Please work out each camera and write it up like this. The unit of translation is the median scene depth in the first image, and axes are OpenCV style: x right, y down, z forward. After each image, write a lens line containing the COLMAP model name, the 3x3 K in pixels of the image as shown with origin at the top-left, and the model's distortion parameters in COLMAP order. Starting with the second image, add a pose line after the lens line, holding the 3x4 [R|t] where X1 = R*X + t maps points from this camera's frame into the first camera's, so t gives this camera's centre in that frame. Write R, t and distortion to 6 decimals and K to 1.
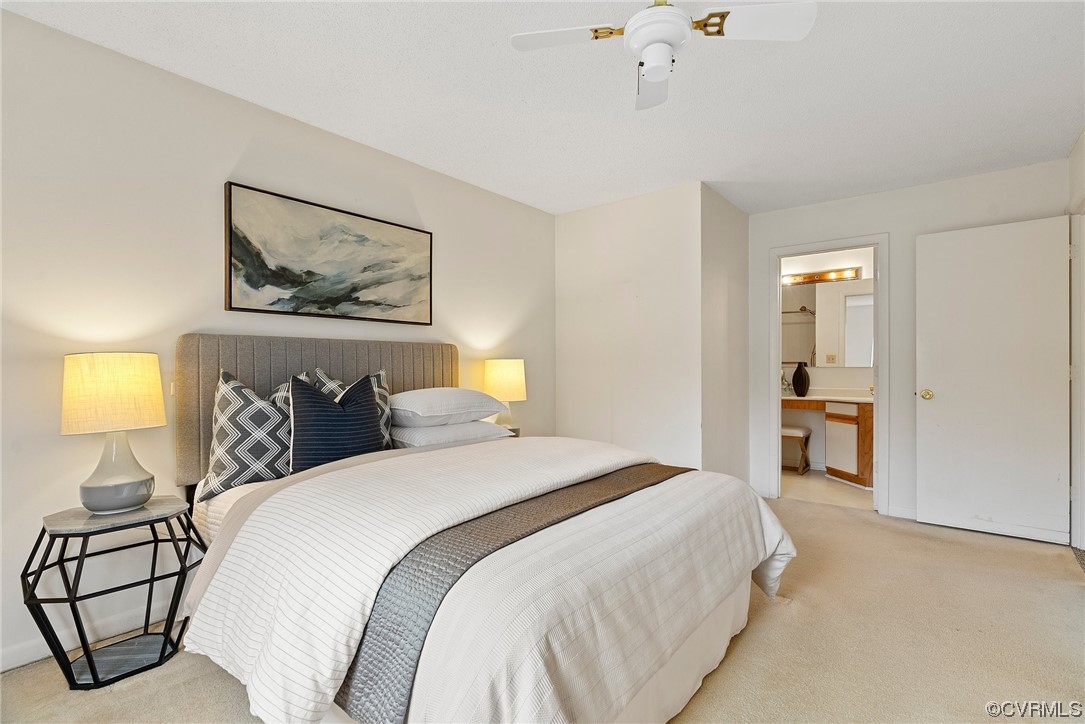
lens RADIAL K [[511.5, 0, 552.2], [0, 511.5, 365.6], [0, 0, 1]] dist [-0.010067, 0.003195]
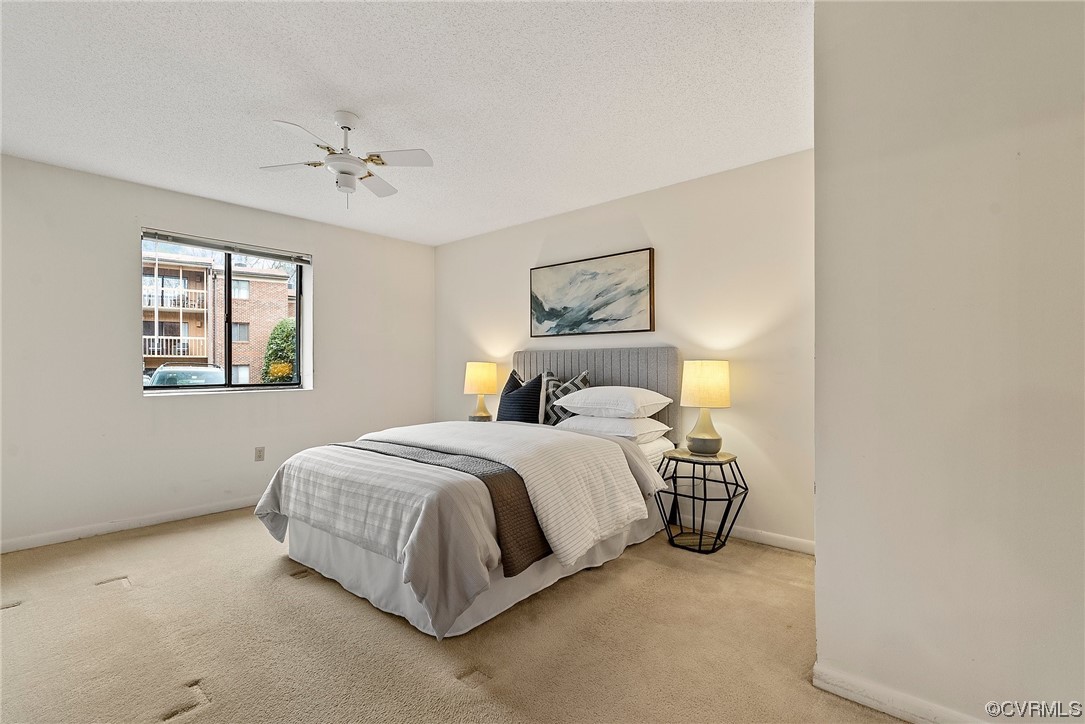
lens RADIAL K [[492.4, 0, 557.0], [0, 492.4, 369.9], [0, 0, 1]] dist [-0.010344, 0.004927]
pose [[-0.012113, 0.012081, -0.999854, 0.980038], [0.008577, 0.999891, 0.011978, -0.009583], [0.999890, -0.008431, -0.012216, 0.937167]]
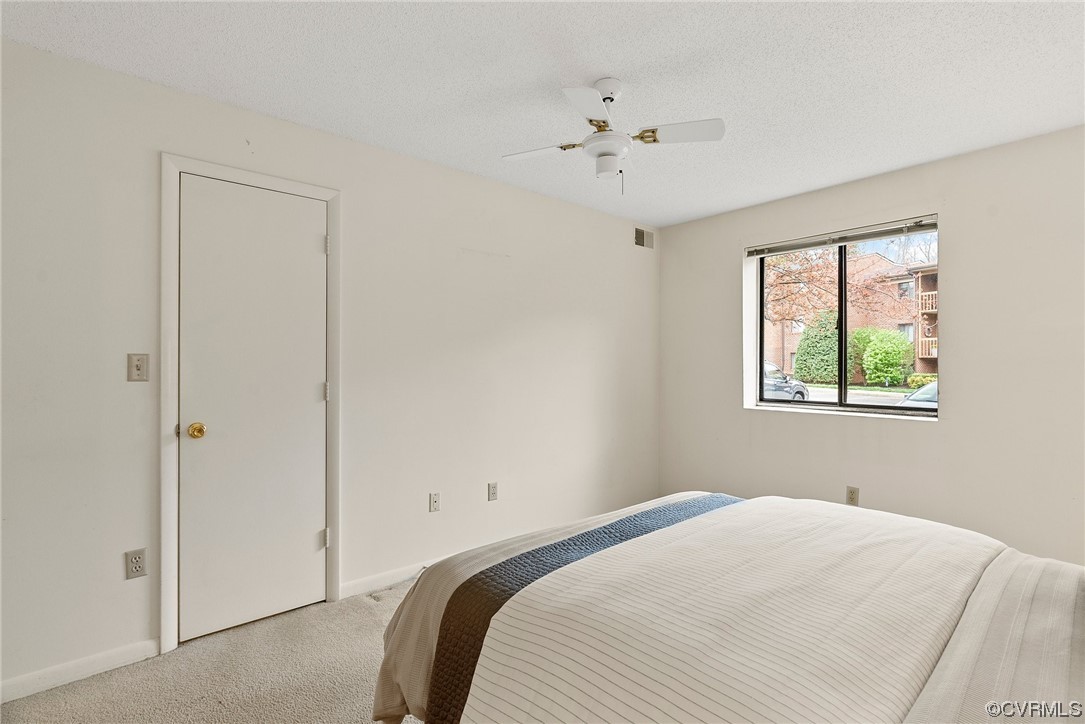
lens RADIAL K [[511.5, 0, 548.1], [0, 511.5, 365.3], [0, 0, 1]] dist [-0.010067, 0.003195]
pose [[-0.986087, 0.001679, 0.166220, 0.077938], [0.000912, 0.999989, -0.004691, -0.044450], [-0.166226, -0.004474, -0.986078, 1.291875]]
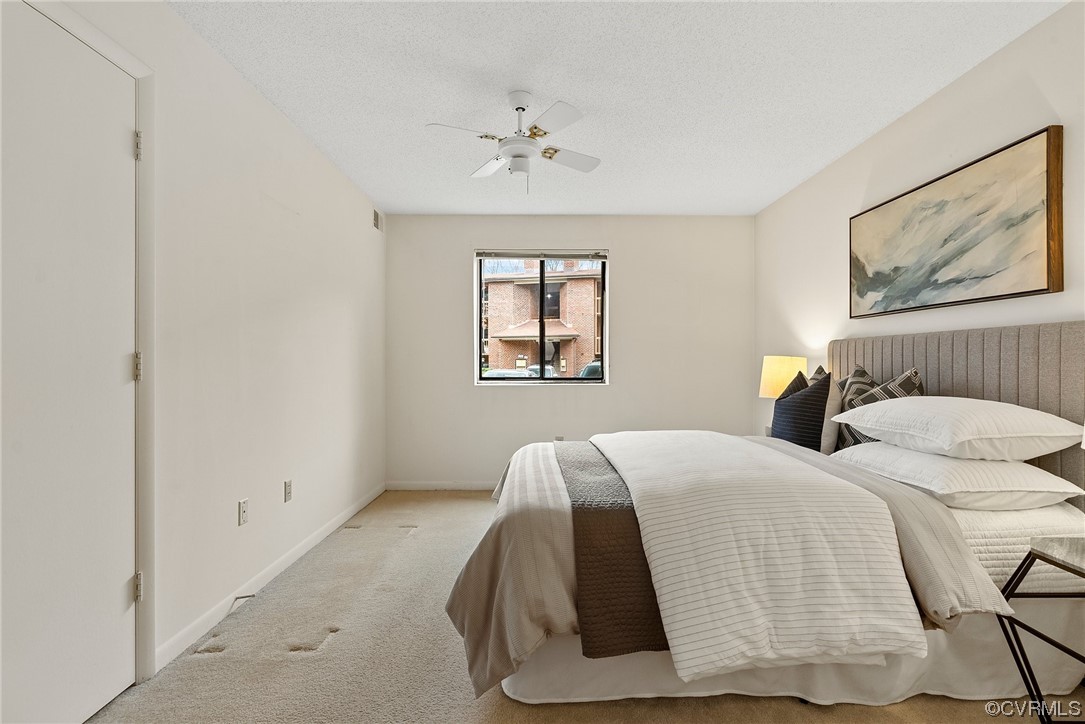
lens RADIAL K [[511.5, 0, 552.2], [0, 511.5, 365.6], [0, 0, 1]] dist [-0.010067, 0.003195]
pose [[-0.755578, 0.007741, -0.655014, 0.635034], [0.007240, 0.999968, 0.003466, -0.002981], [0.655019, -0.002124, -0.755609, 1.235541]]
